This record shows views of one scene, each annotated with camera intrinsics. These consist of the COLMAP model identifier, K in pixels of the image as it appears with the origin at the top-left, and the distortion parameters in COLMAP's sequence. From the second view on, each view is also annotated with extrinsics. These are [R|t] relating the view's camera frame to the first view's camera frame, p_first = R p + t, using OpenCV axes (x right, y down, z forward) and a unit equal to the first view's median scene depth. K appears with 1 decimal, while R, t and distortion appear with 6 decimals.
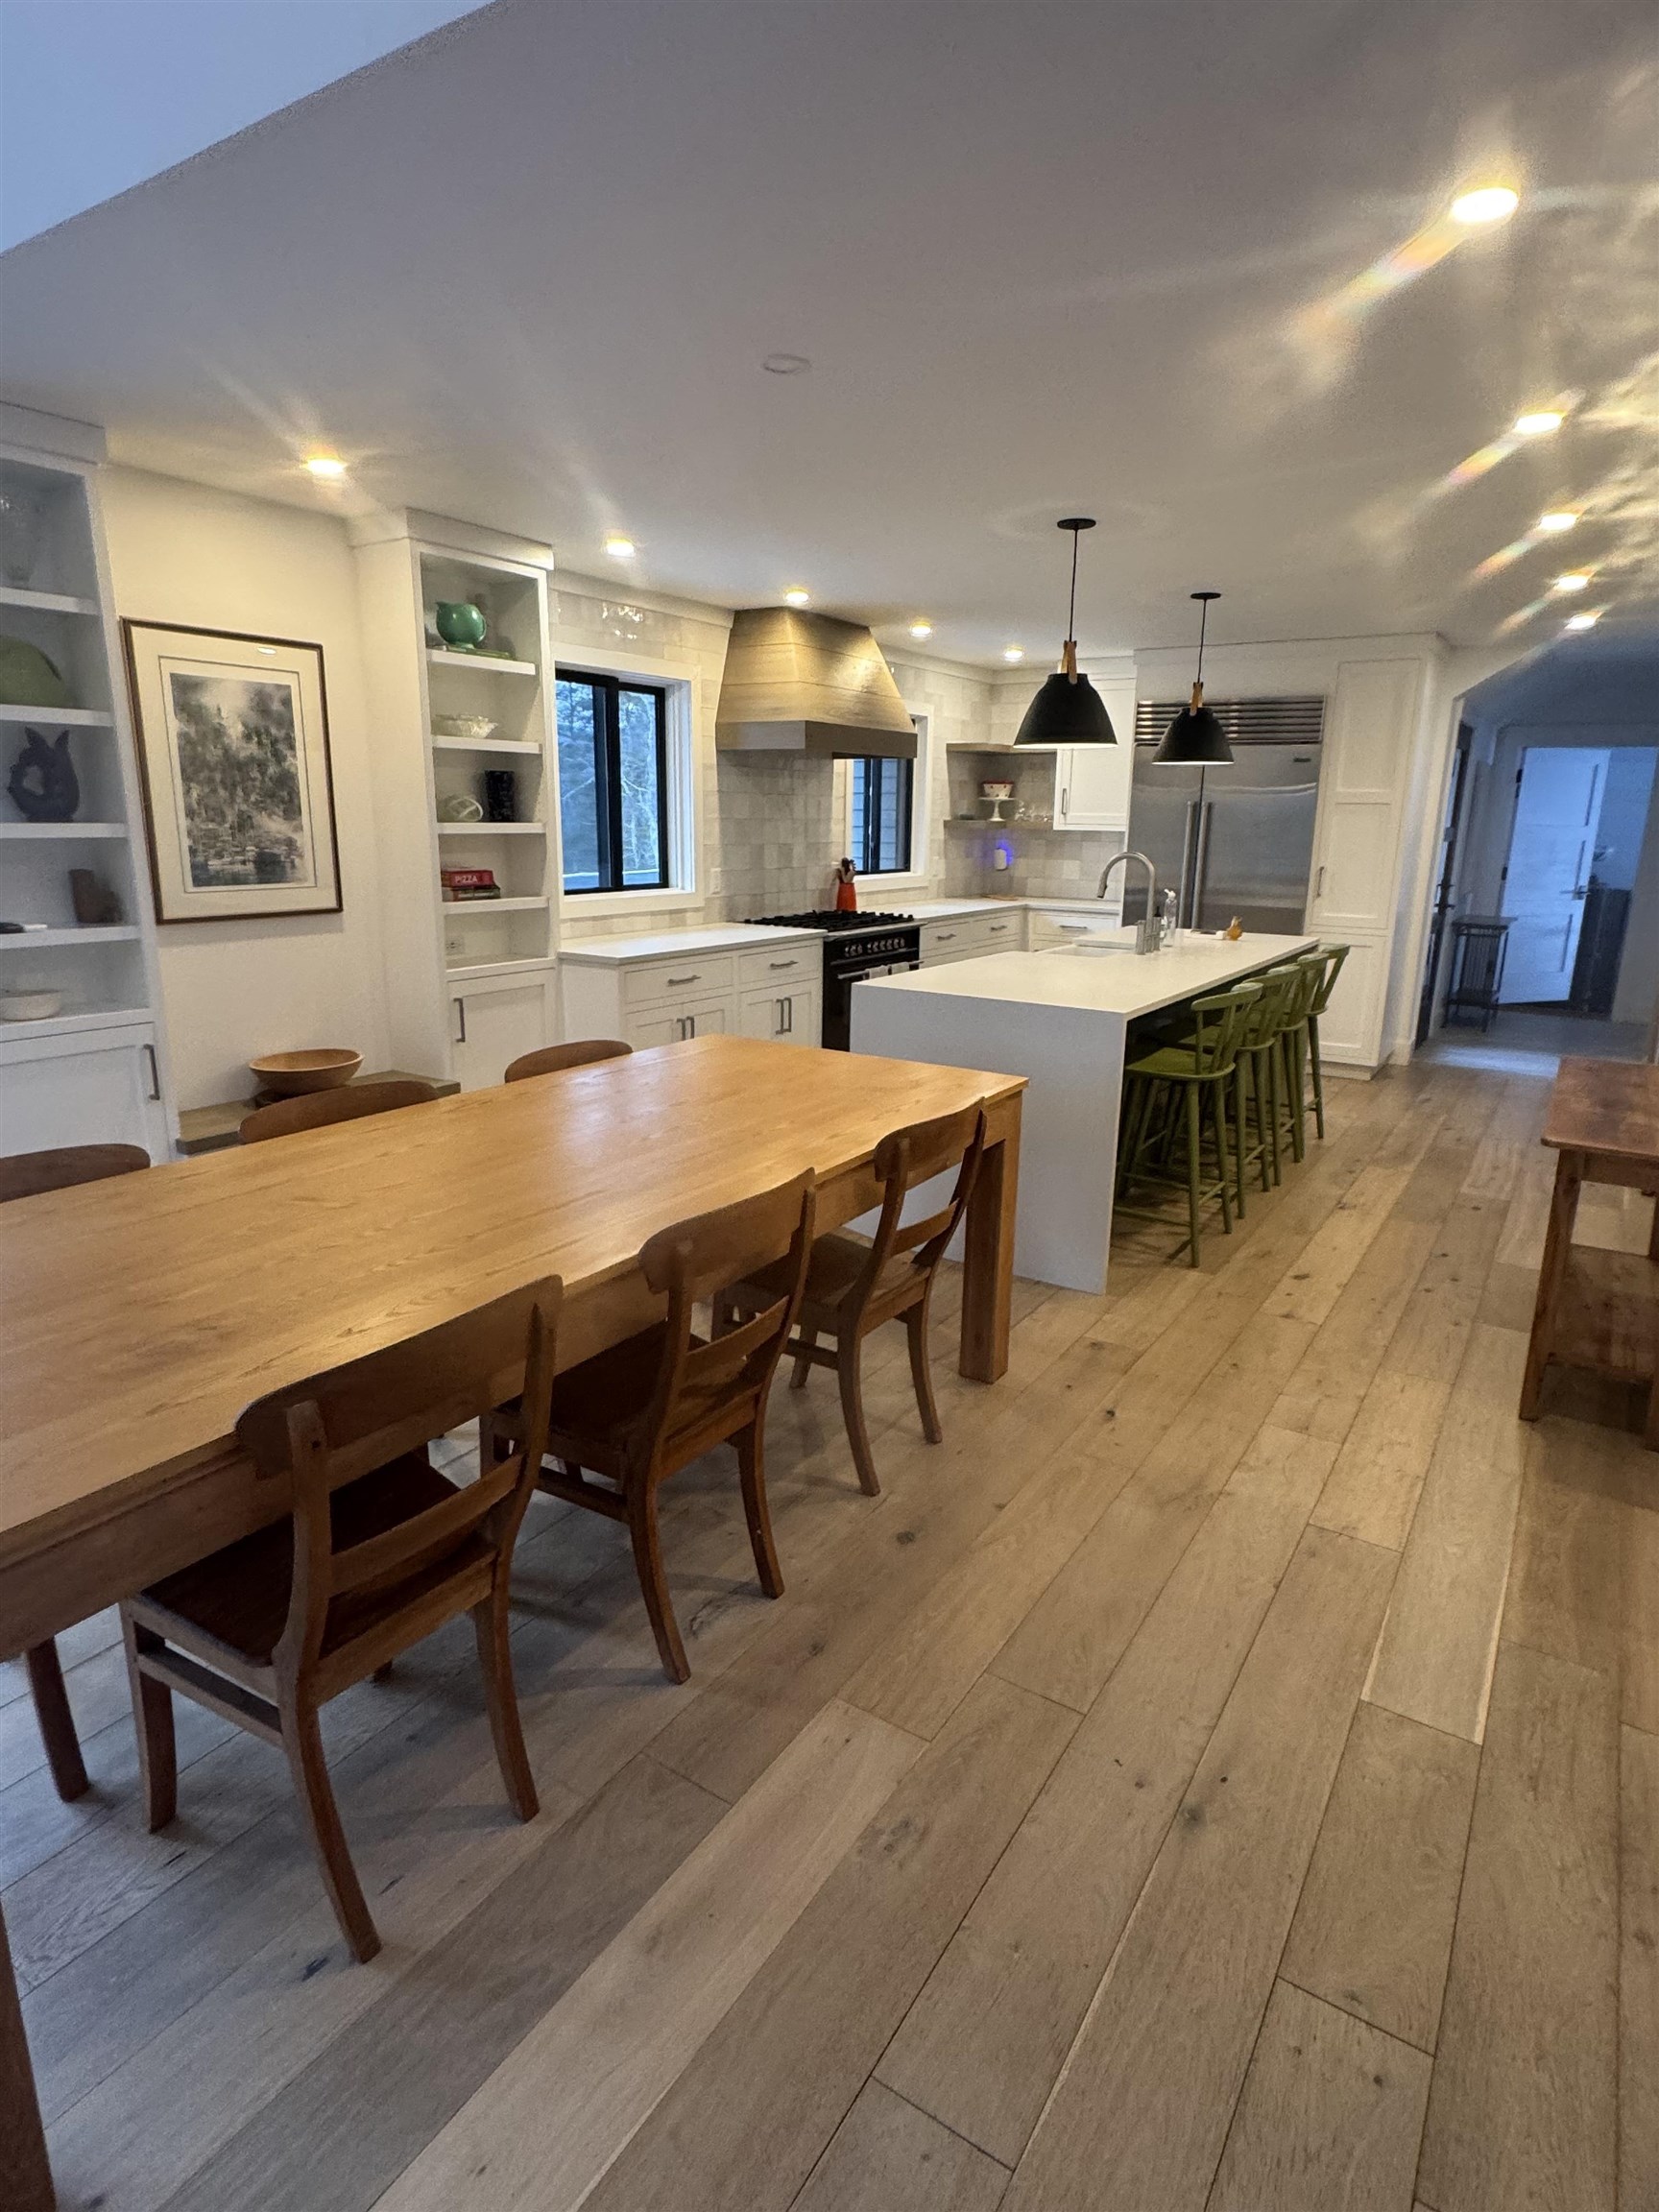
lens RADIAL K [[1170.8, 0, 850.2], [0, 1170.8, 1105.9], [0, 0, 1]] dist [0.004519, 0.000470]
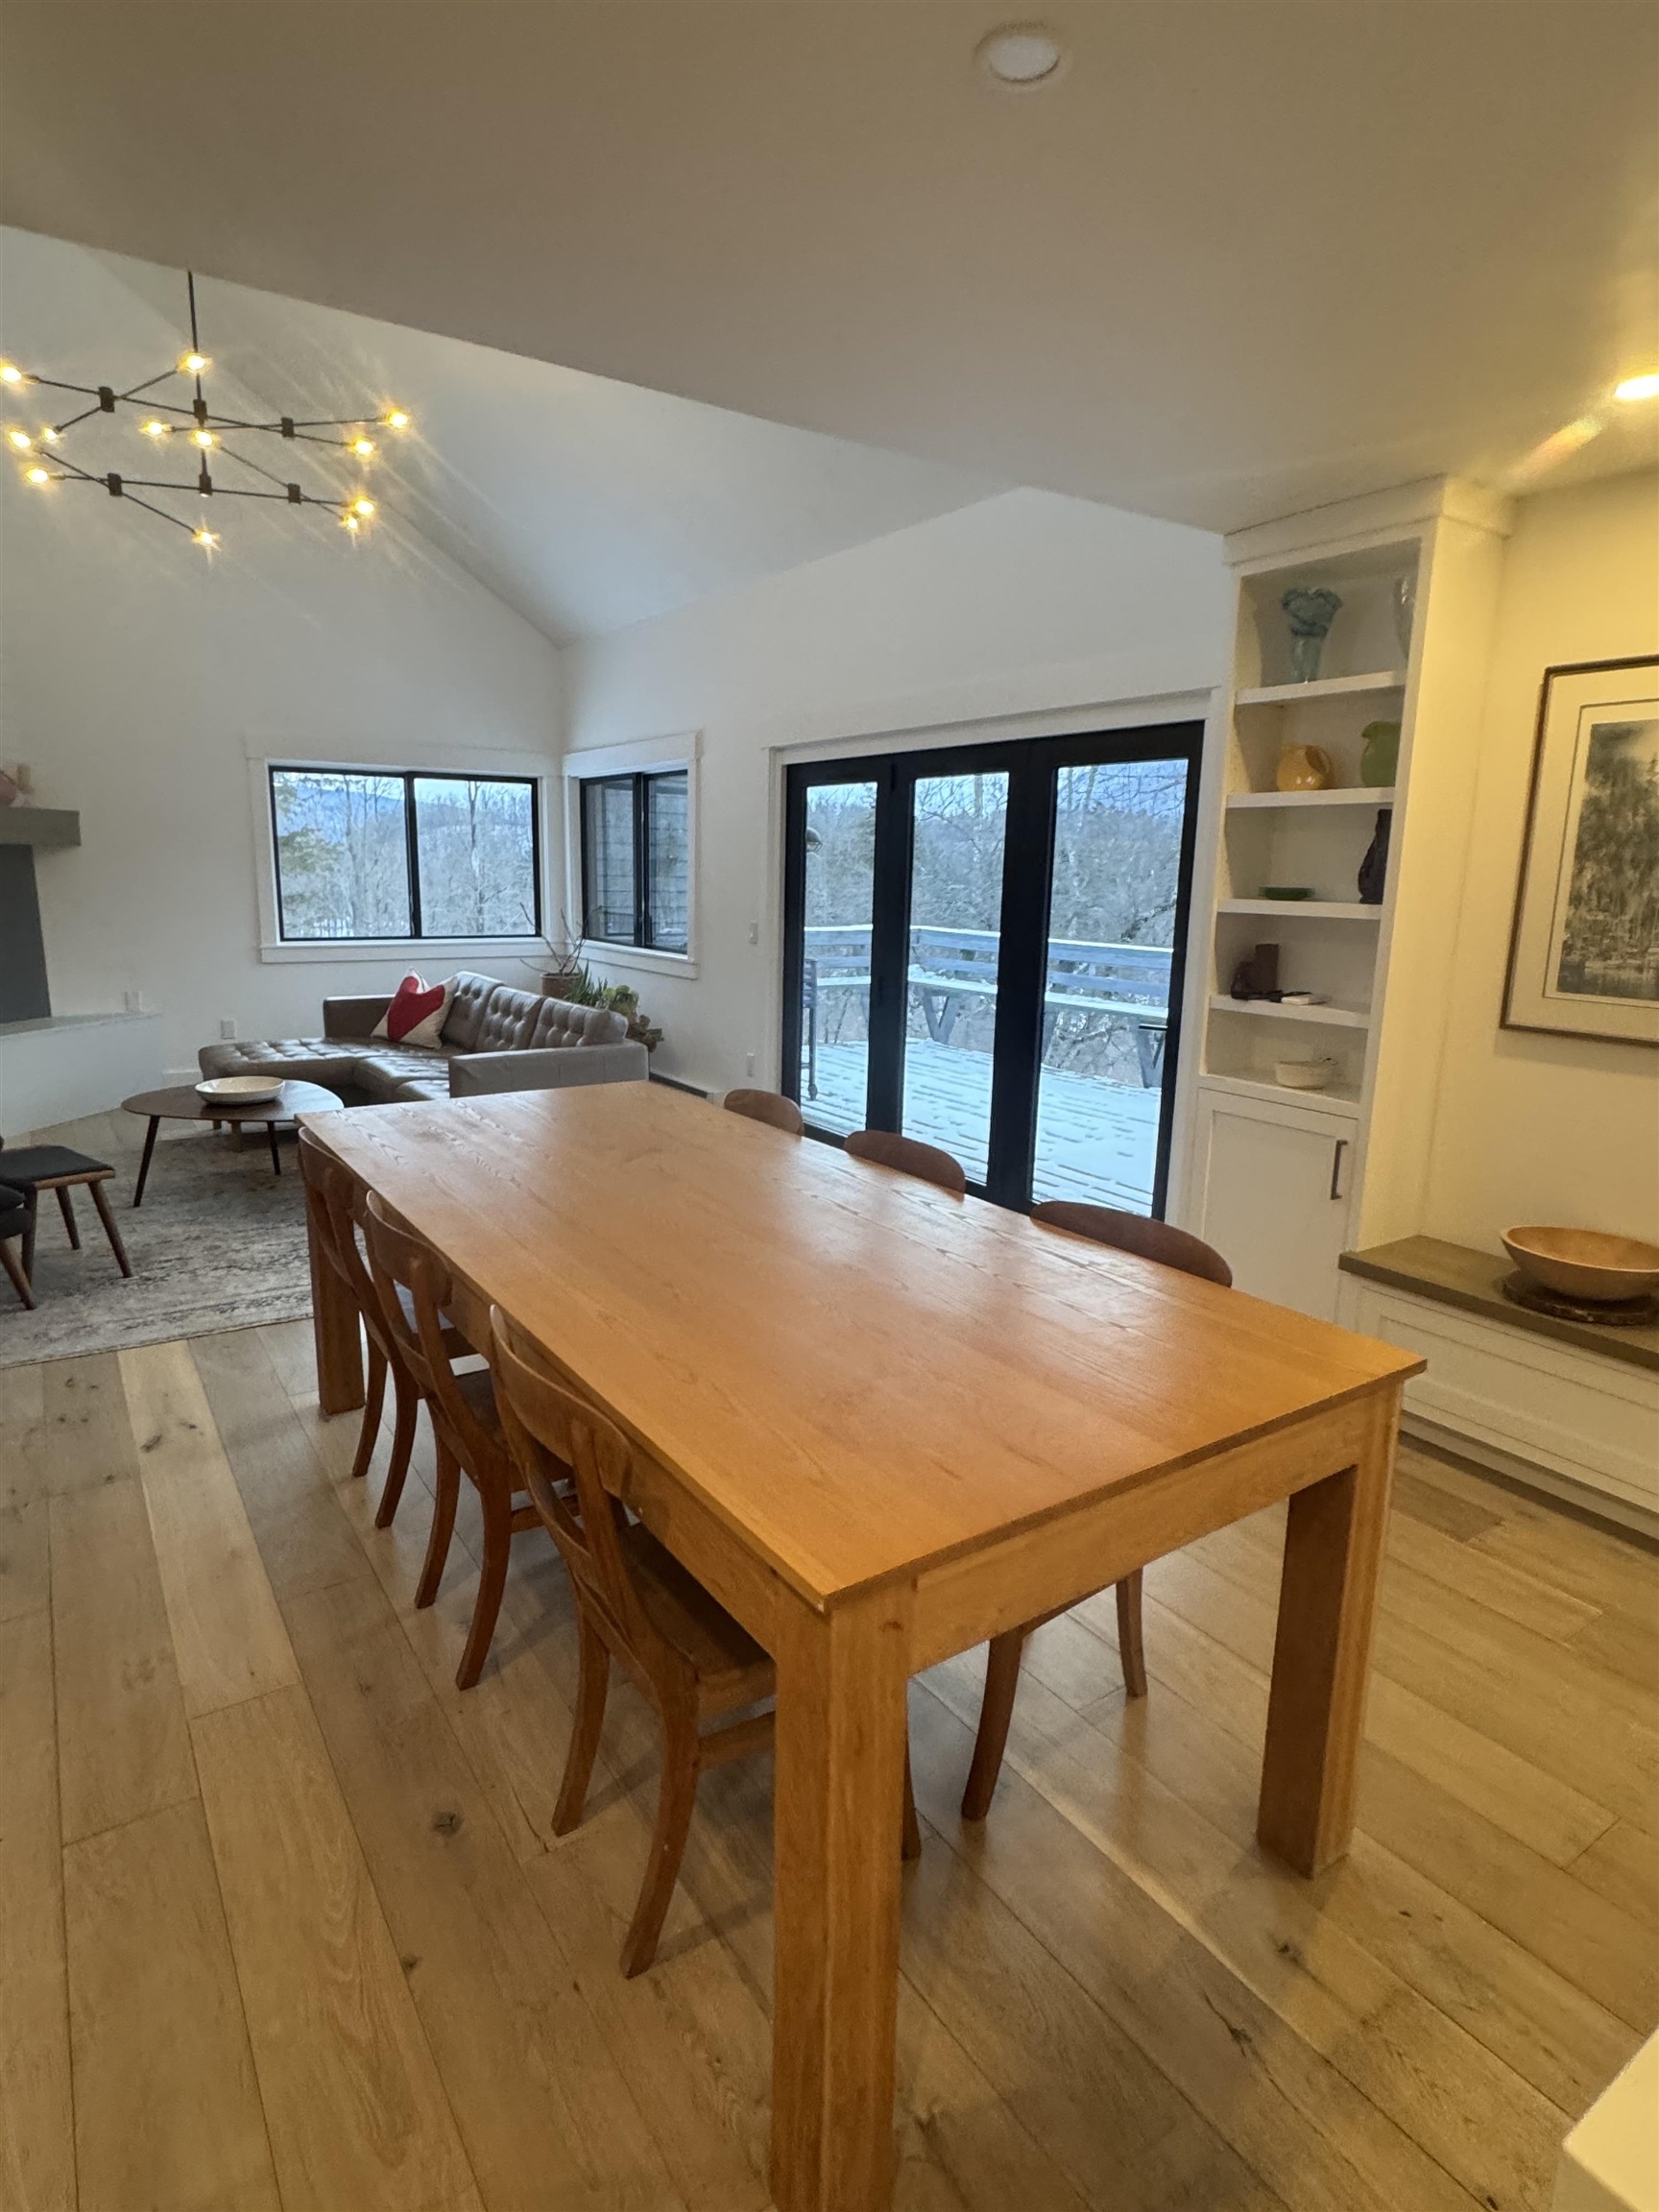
lens RADIAL K [[1194.8, 0, 839.2], [0, 1194.8, 1099.7], [0, 0, 1]] dist [0.003873, -0.002686]
pose [[-0.397691, 0.156488, -0.904076, 0.431011], [-0.248906, 0.929997, 0.270465, -0.251536], [0.883113, 0.332591, -0.330900, 1.004346]]
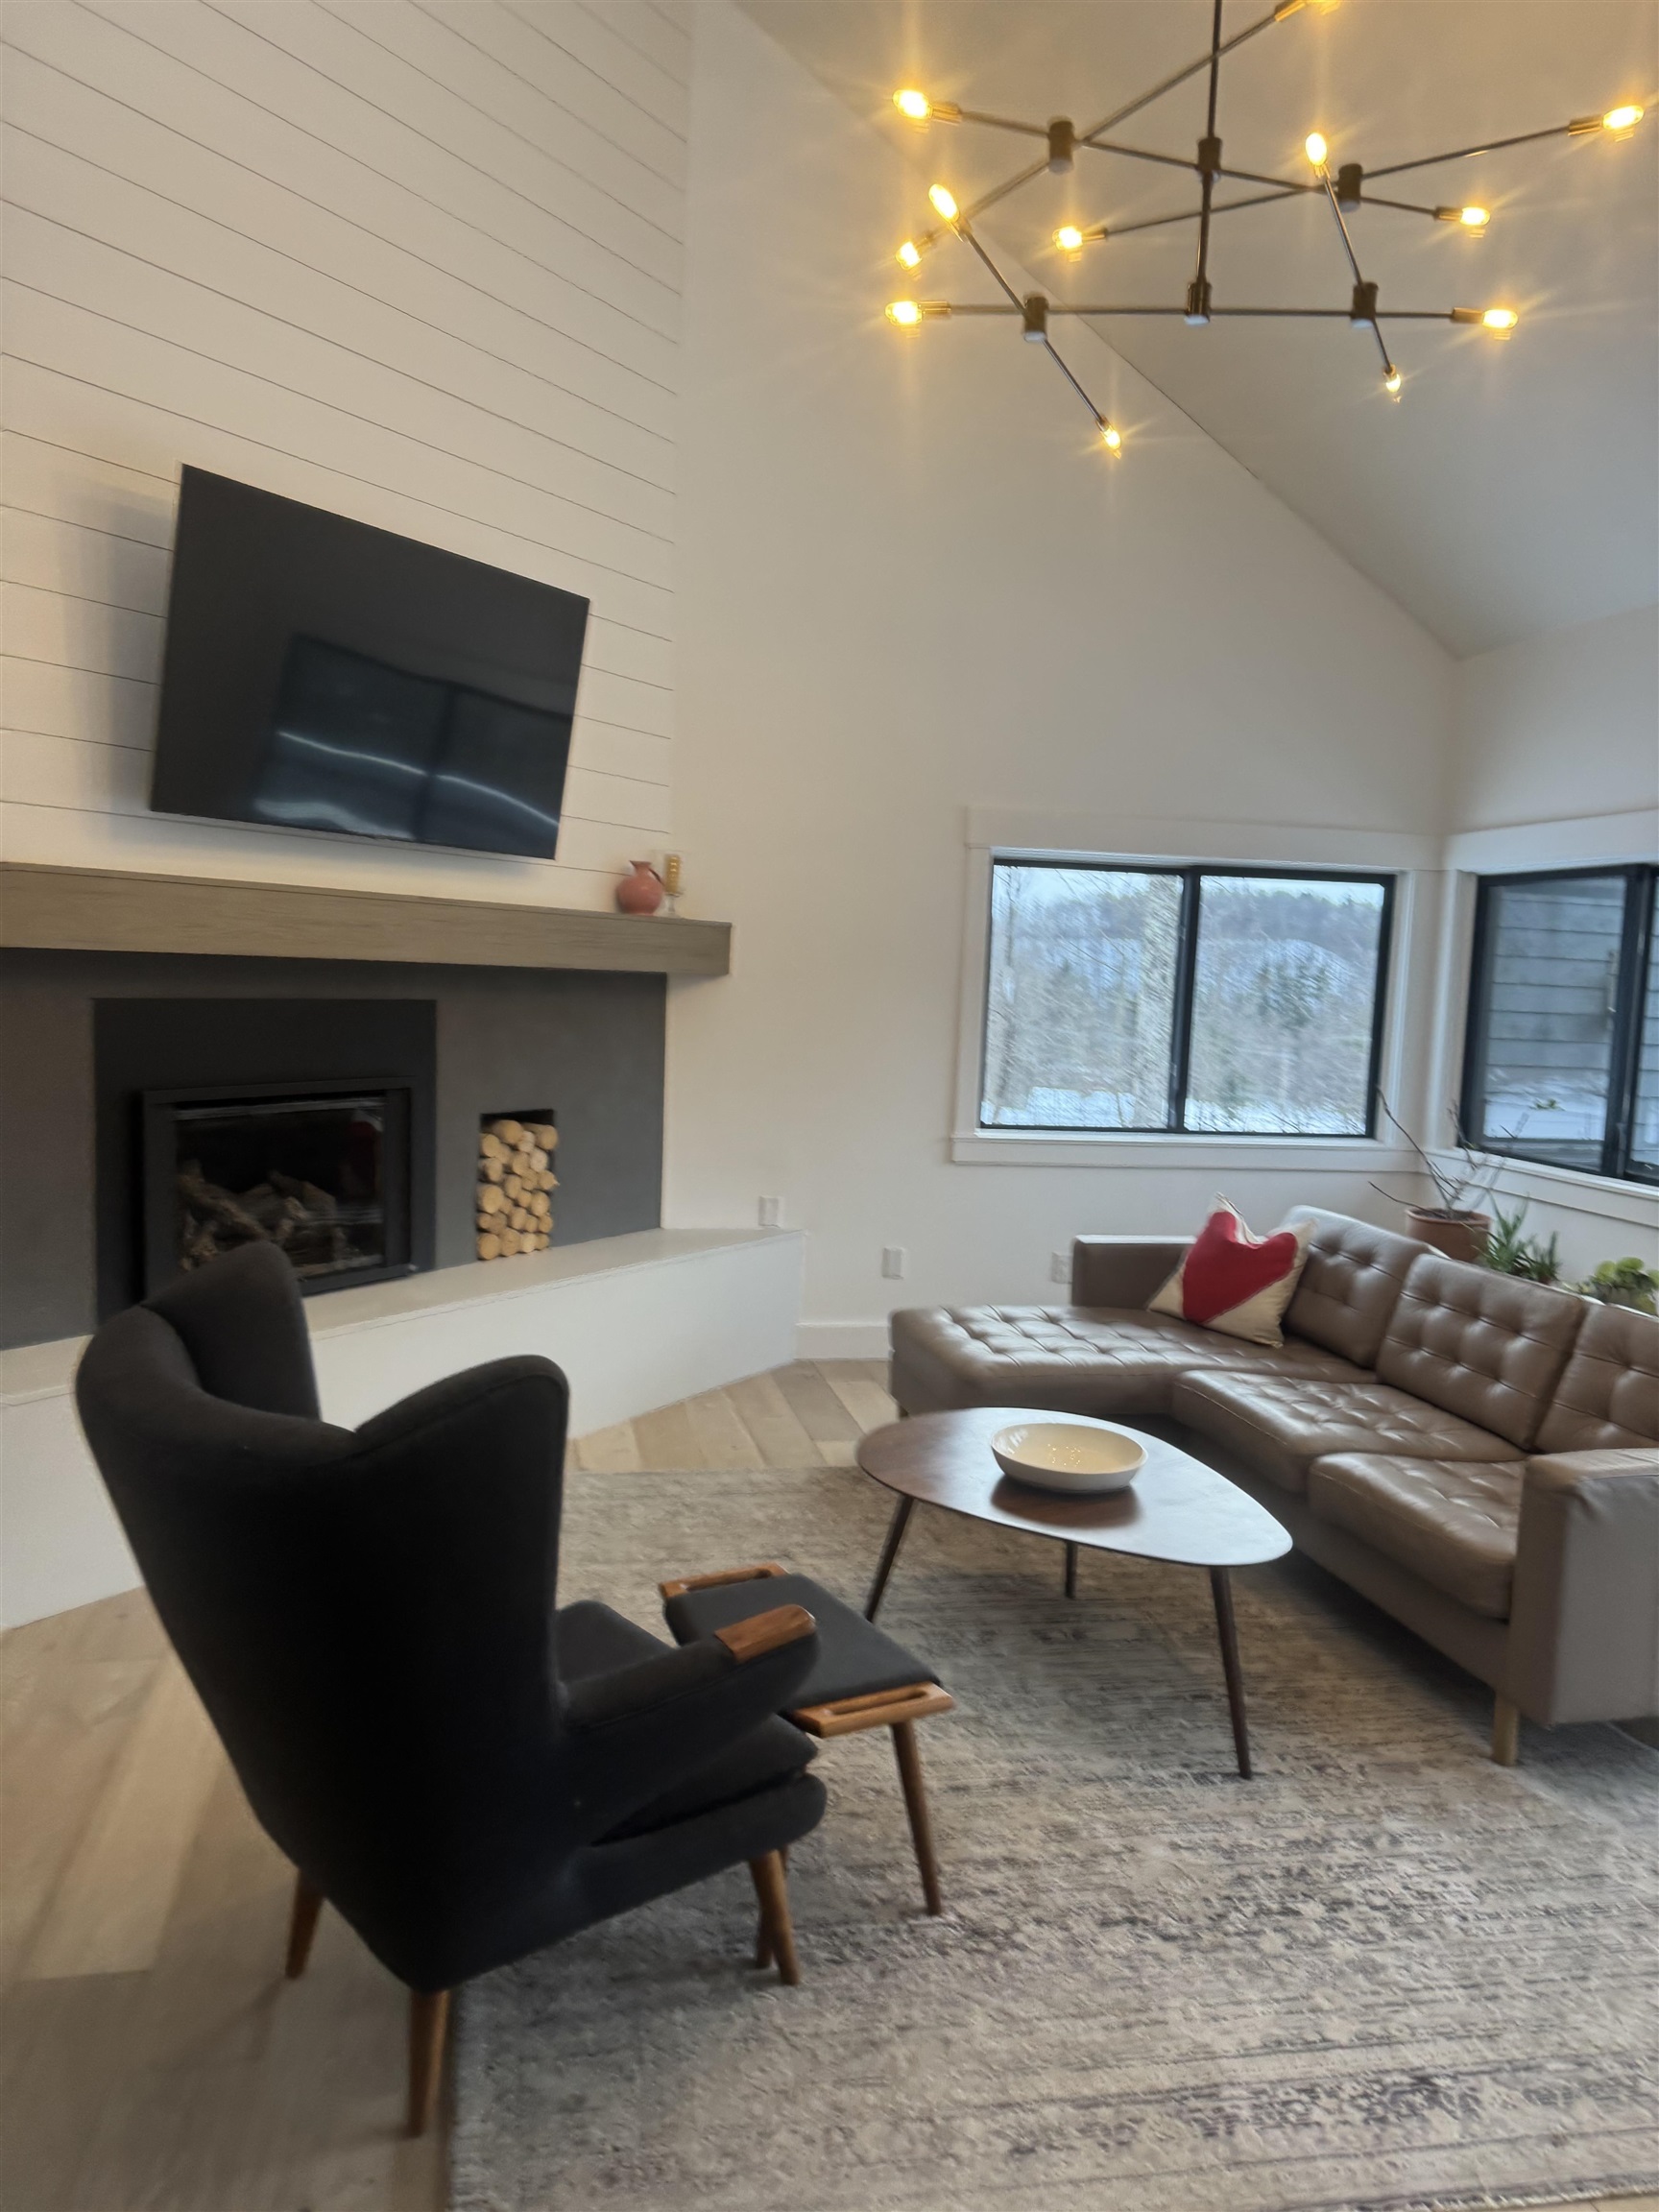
lens RADIAL K [[1529.8, 0, 833.4], [0, 1529.8, 1135.1], [0, 0, 1]] dist [-0.002396, -0.002442]
pose [[-0.706229, 0.033592, -0.707186, 0.164987], [-0.223575, 0.937178, 0.267790, -0.094104], [0.671755, 0.347230, -0.654352, 0.289243]]
